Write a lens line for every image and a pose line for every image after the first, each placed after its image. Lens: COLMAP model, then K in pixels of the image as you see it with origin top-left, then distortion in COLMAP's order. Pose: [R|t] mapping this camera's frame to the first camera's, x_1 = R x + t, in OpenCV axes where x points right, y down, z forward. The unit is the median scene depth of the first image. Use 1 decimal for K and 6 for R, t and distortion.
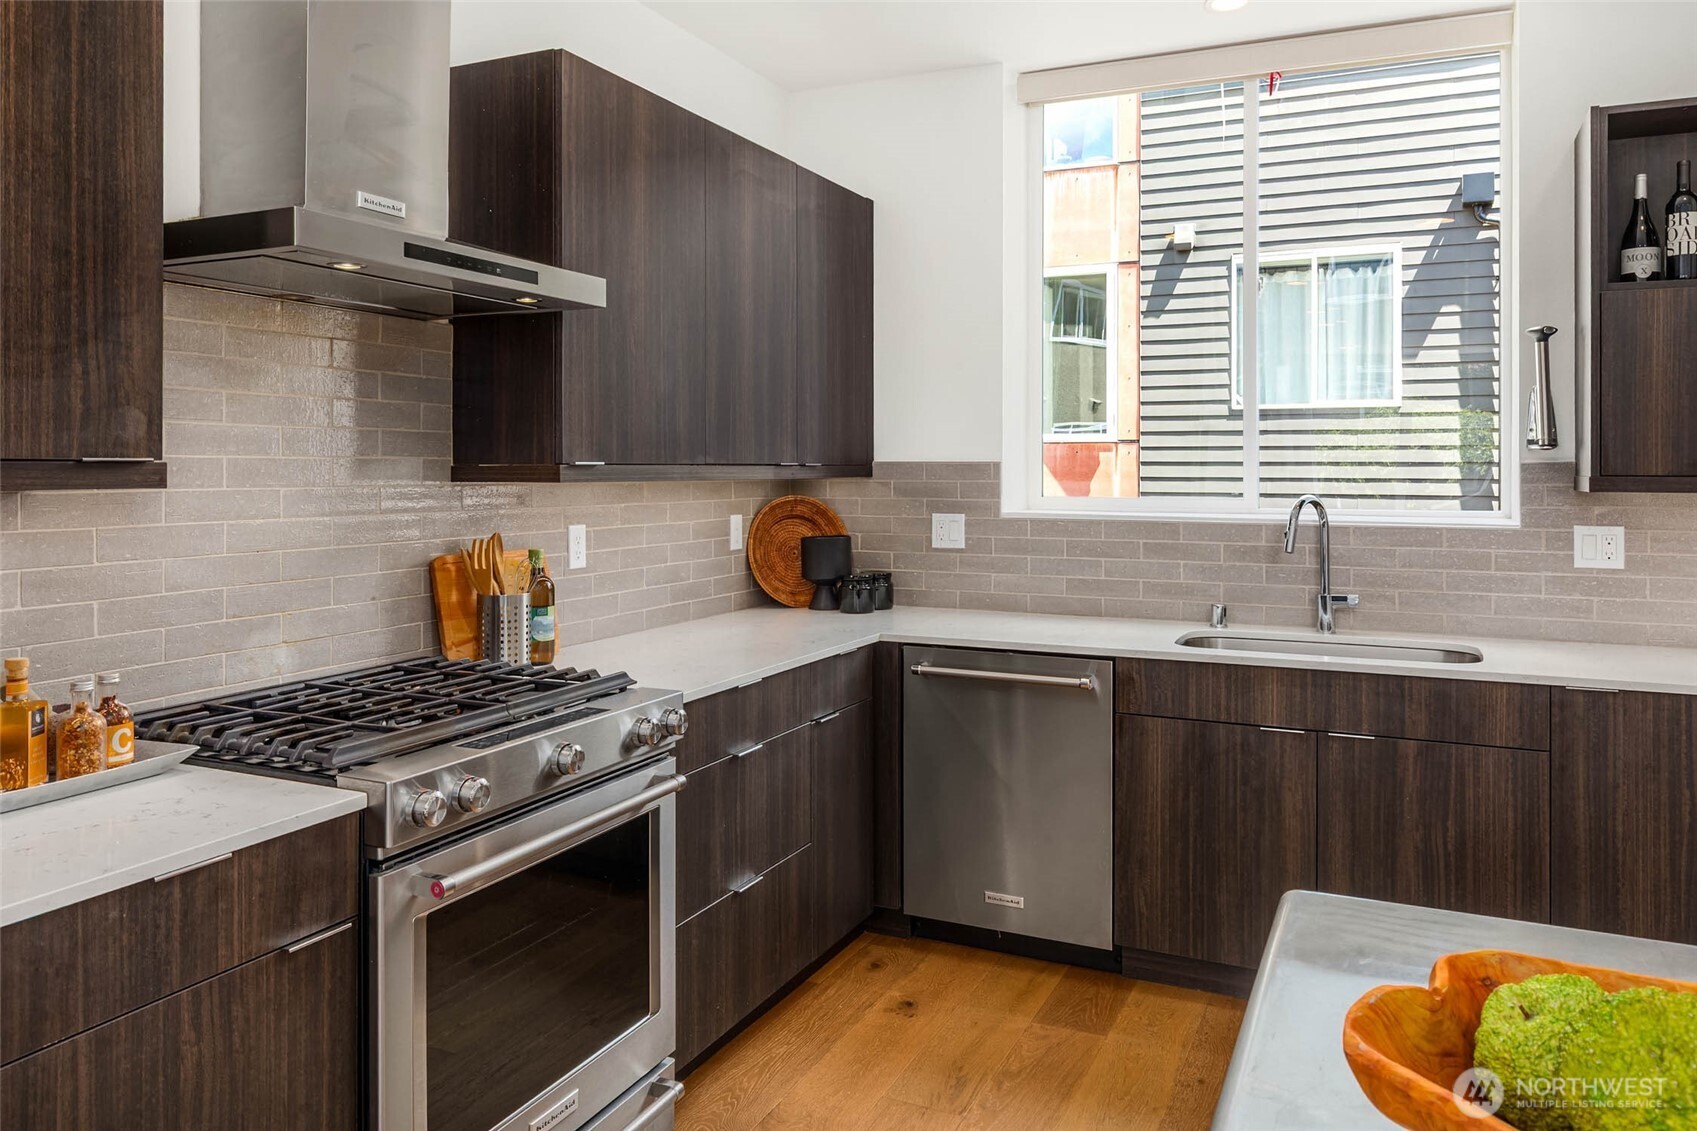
lens RADIAL K [[1123.5, 0, 876.7], [0, 1123.5, 454.6], [0, 0, 1]] dist [-0.000796, -0.002976]
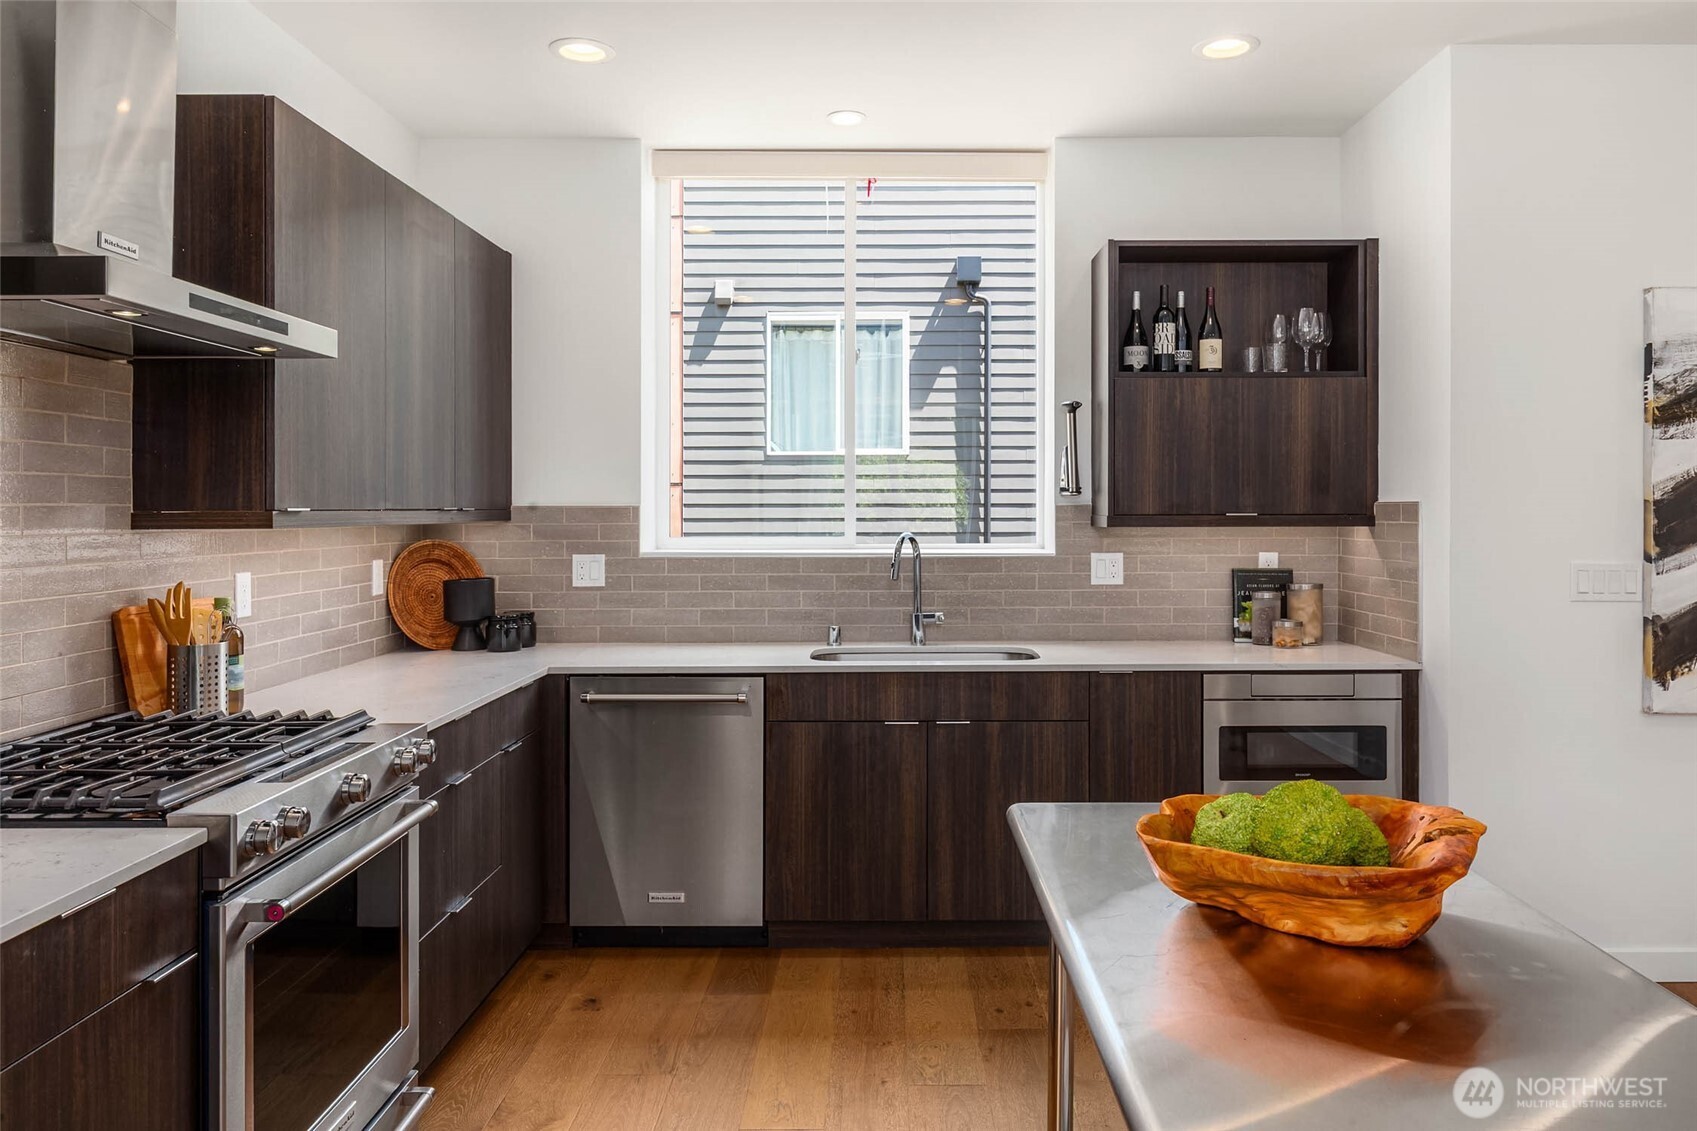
lens RADIAL K [[1123.5, 0, 852.5], [0, 1123.5, 499.4], [0, 0, 1]] dist [-0.000796, -0.002976]
pose [[0.917078, -0.001191, 0.398705, -0.187002], [-0.000028, 0.999995, 0.003052, -0.004201], [-0.398707, -0.002810, 0.917074, -0.114053]]
